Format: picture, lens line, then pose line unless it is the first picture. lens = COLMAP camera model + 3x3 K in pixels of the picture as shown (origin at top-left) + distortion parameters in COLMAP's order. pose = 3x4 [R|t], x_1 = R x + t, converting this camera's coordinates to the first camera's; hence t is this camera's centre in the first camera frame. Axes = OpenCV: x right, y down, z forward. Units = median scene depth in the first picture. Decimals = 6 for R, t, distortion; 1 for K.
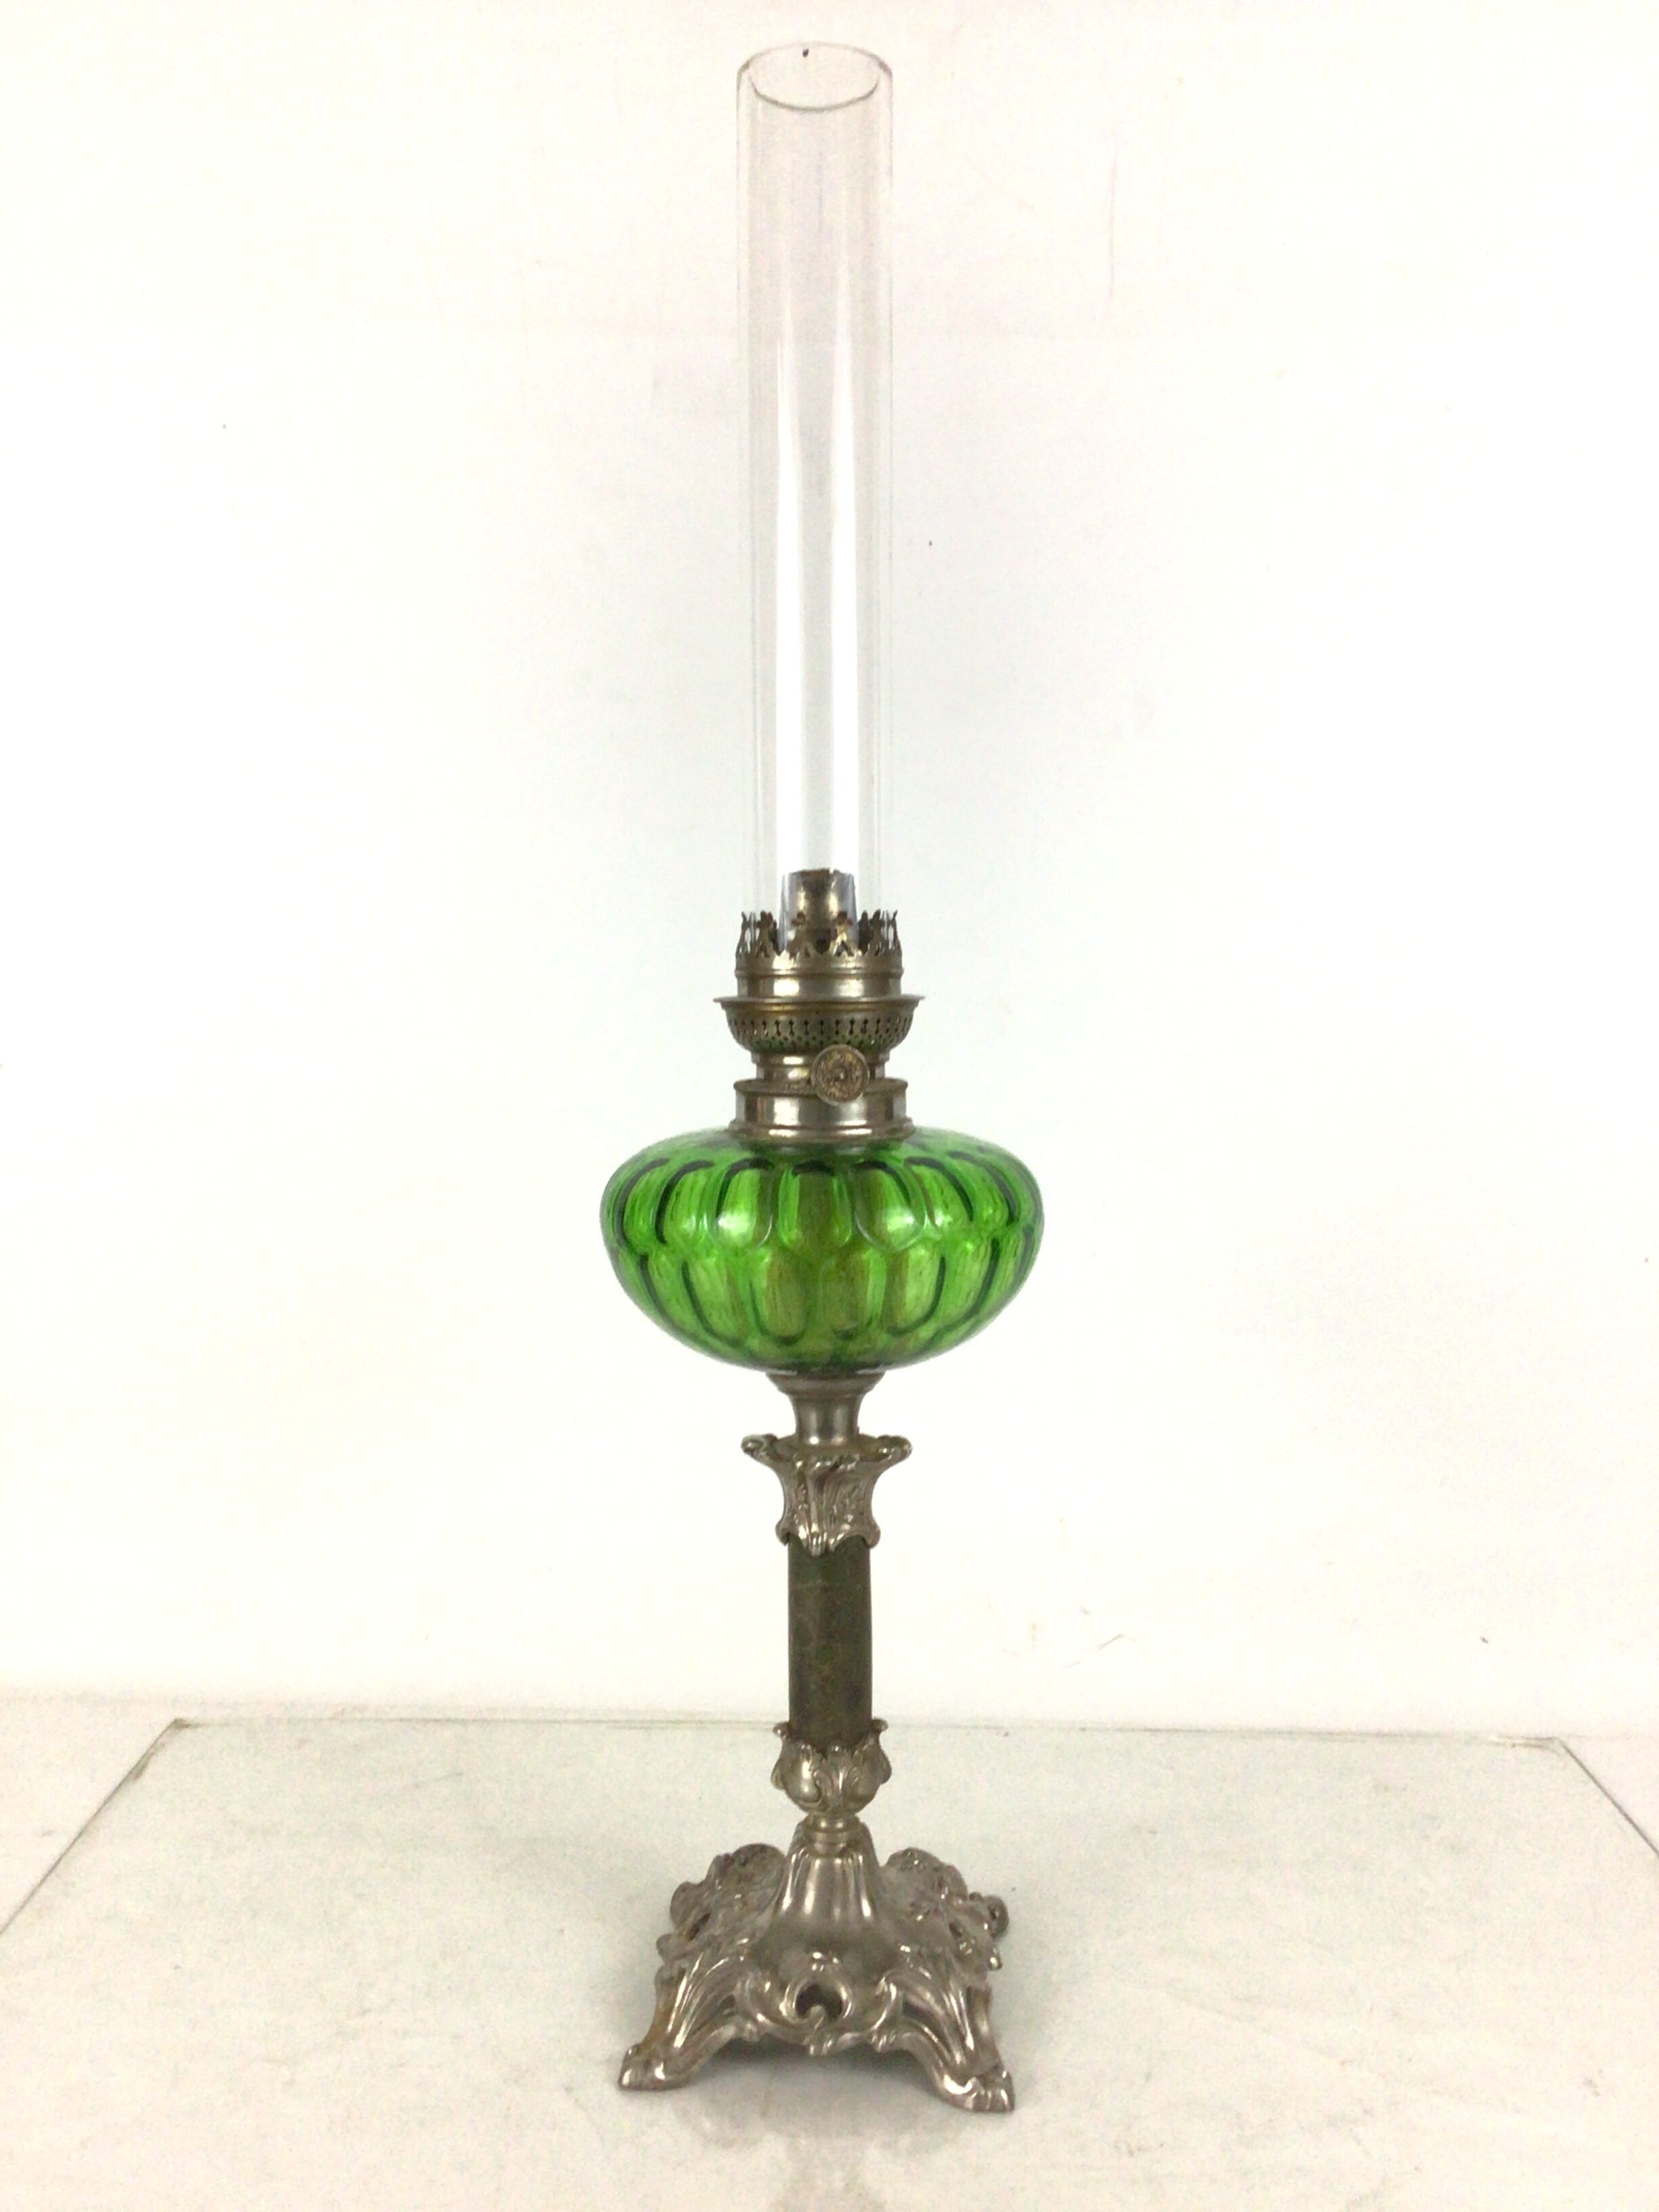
lens RADIAL K [[2051.9, 0, 821.0], [0, 2051.9, 1096.5], [0, 0, 1]] dist [0.148026, -0.302128]
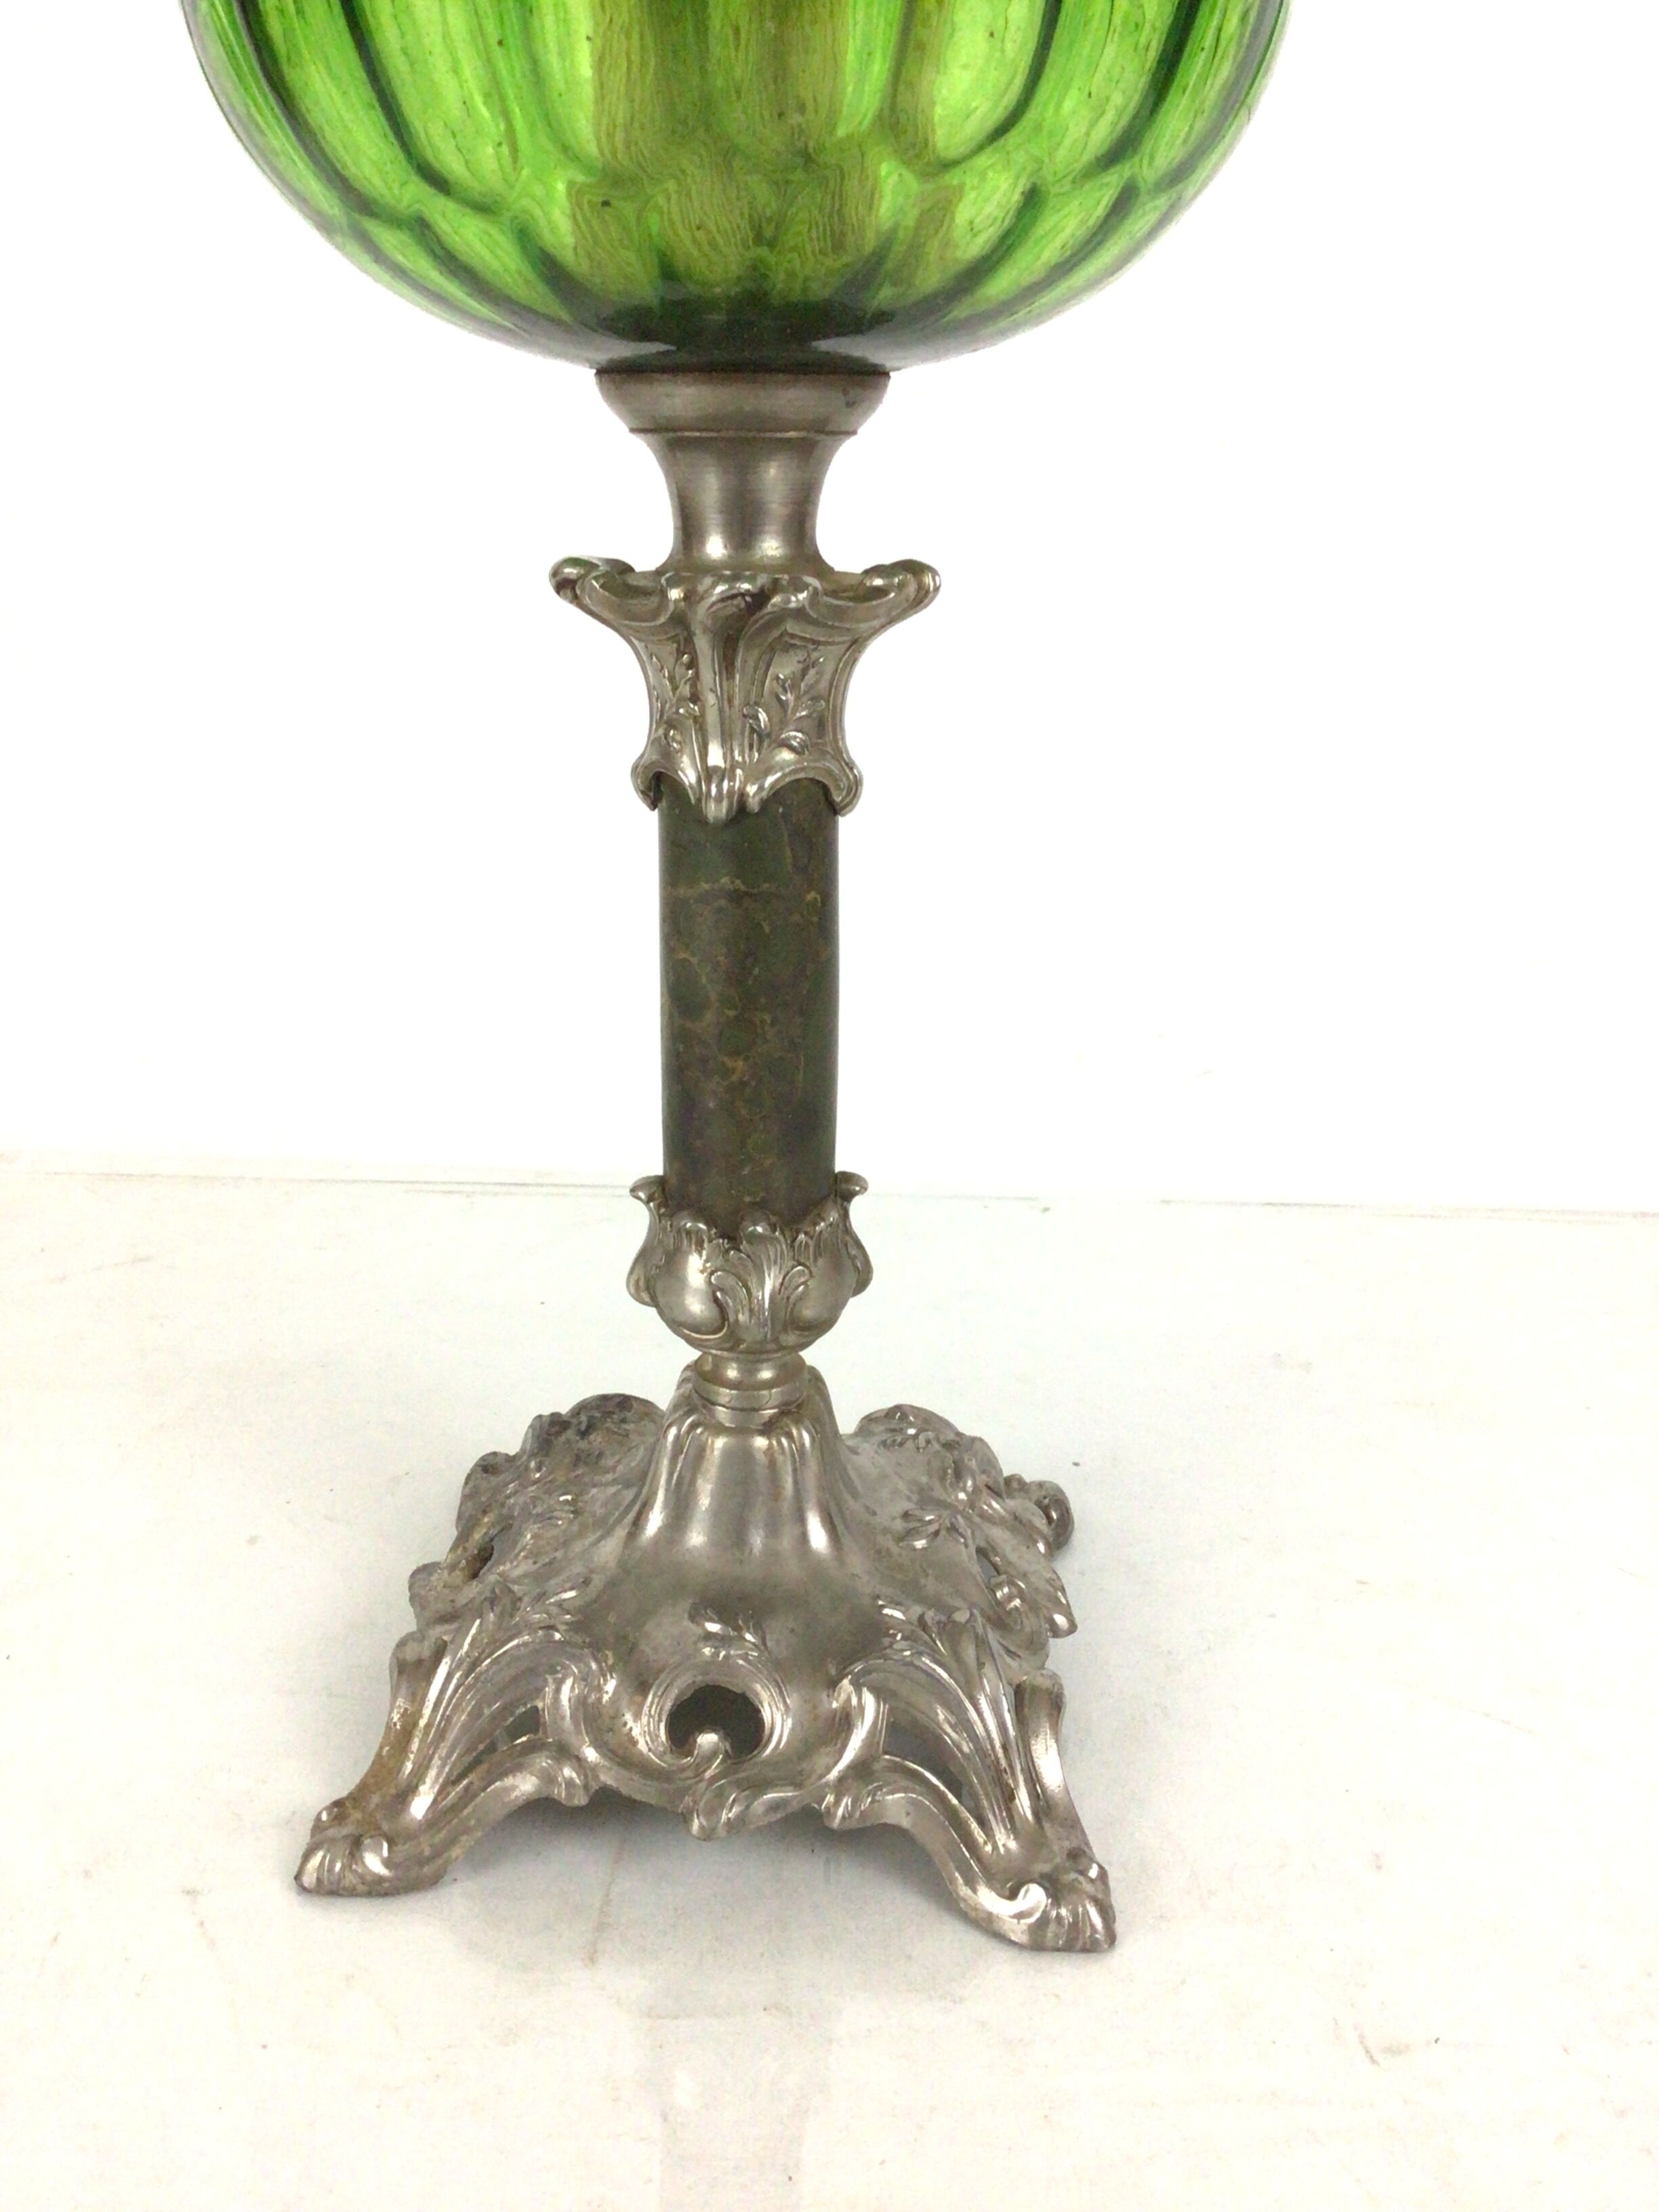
lens RADIAL K [[2051.9, 0, 821.0], [0, 2051.9, 1096.5], [0, 0, 1]] dist [0.148026, -0.302128]
pose [[0.999700, 0.013644, 0.020340, 0.011718], [-0.018132, 0.970584, 0.240077, 0.173981], [-0.016466, -0.240374, 0.970541, 0.558382]]
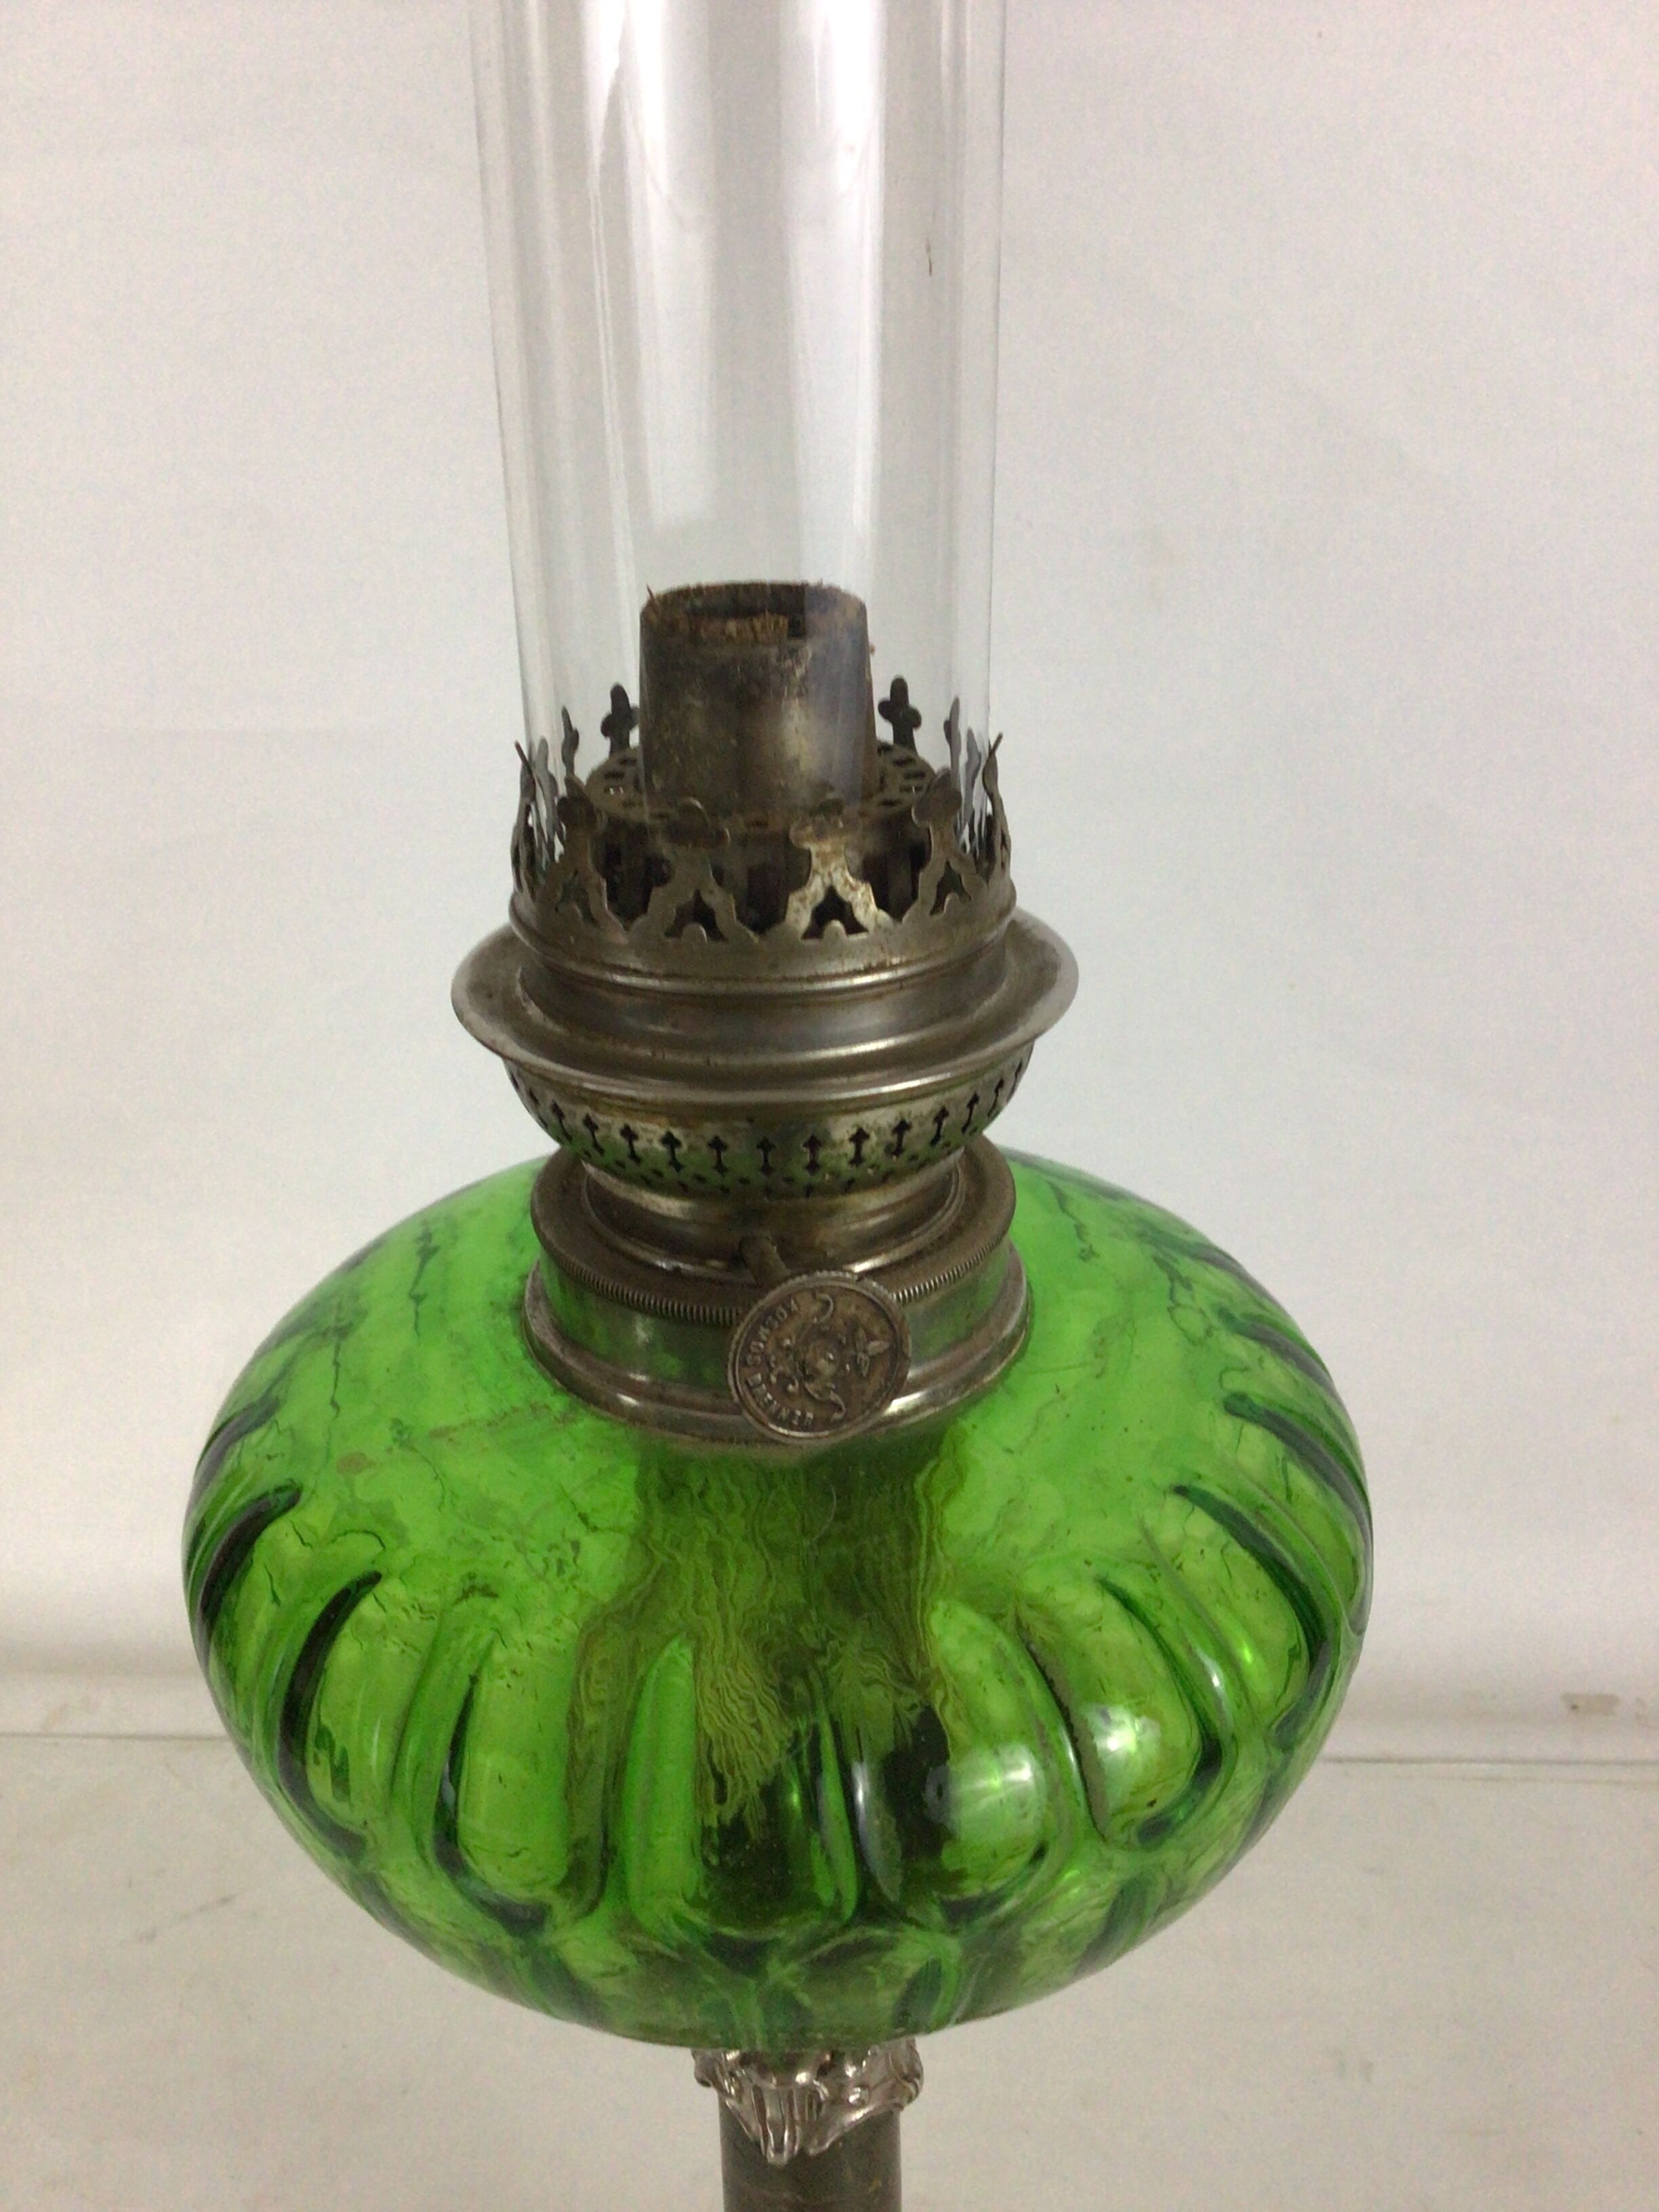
lens RADIAL K [[2051.9, 0, 821.0], [0, 2051.9, 1096.5], [0, 0, 1]] dist [0.148026, -0.302128]
pose [[0.999938, -0.001432, -0.011023, 0.012156], [0.005393, 0.929600, 0.368531, -0.155094], [0.009719, -0.368568, 0.929550, 0.673146]]
